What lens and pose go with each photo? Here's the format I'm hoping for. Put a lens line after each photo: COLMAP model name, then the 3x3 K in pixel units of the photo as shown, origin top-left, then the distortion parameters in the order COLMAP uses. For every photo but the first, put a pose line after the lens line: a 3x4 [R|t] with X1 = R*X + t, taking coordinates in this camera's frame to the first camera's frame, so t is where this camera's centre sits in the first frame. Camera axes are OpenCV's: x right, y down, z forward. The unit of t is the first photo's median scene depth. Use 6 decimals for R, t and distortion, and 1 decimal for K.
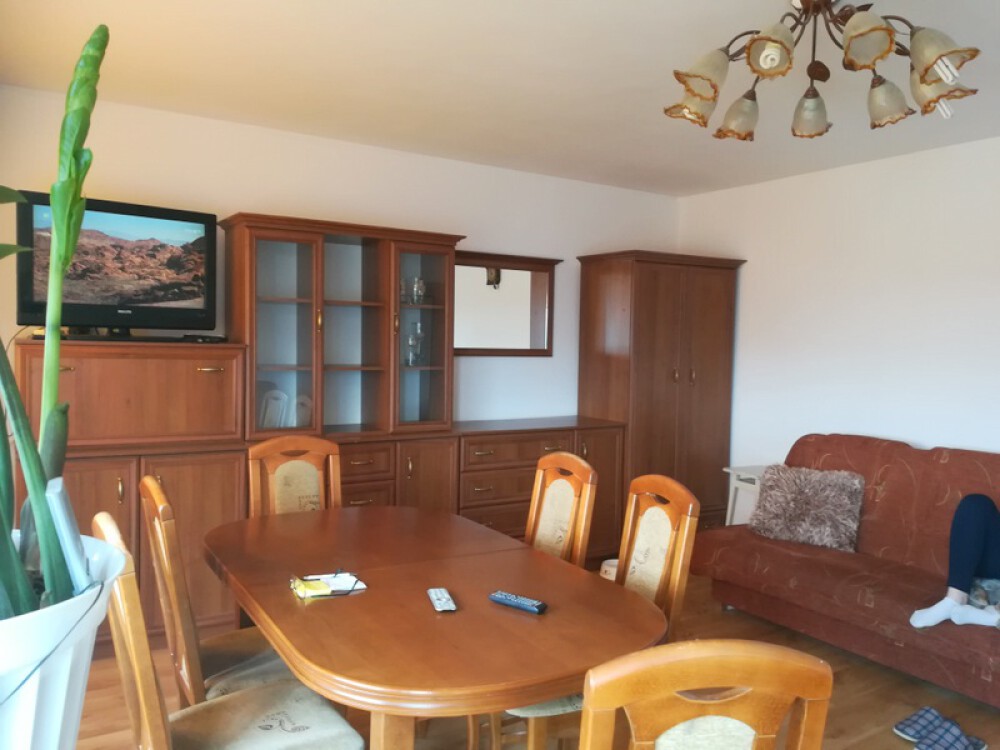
lens RADIAL K [[759.3, 0, 518.9], [0, 759.3, 374.4], [0, 0, 1]] dist [0.005344, -0.056826]
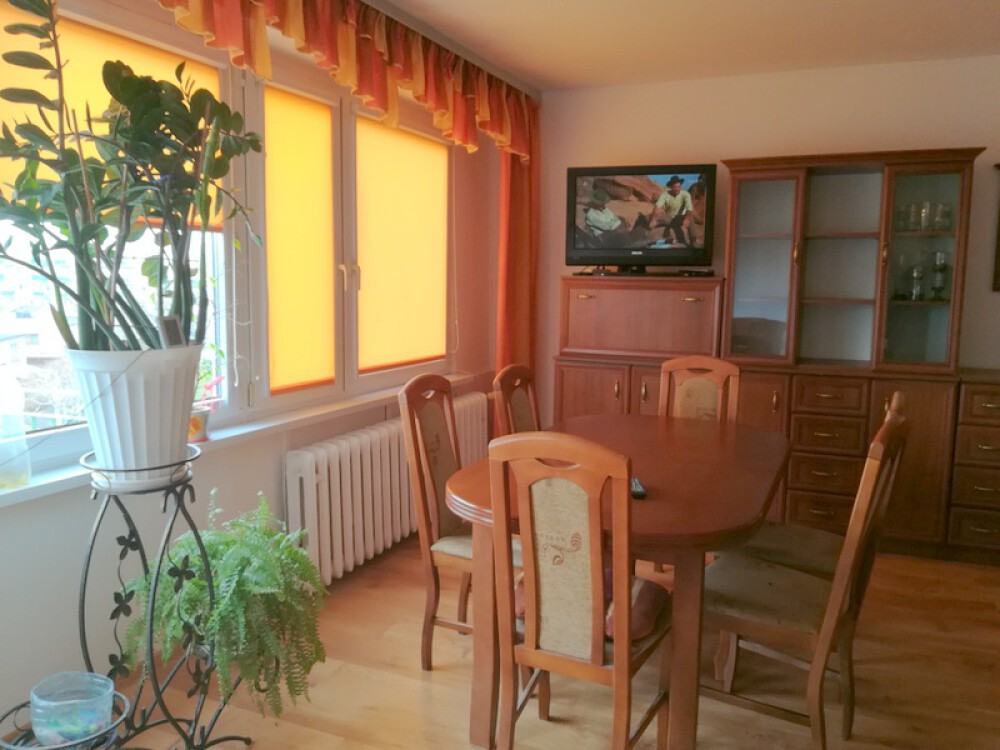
lens RADIAL K [[759.3, 0, 518.9], [0, 759.3, 374.4], [0, 0, 1]] dist [0.005344, -0.056826]
pose [[0.543570, 0.089418, -0.834587, 0.418453], [-0.031559, 0.995784, 0.086135, 0.015649], [0.838770, -0.020482, 0.544100, 0.119458]]
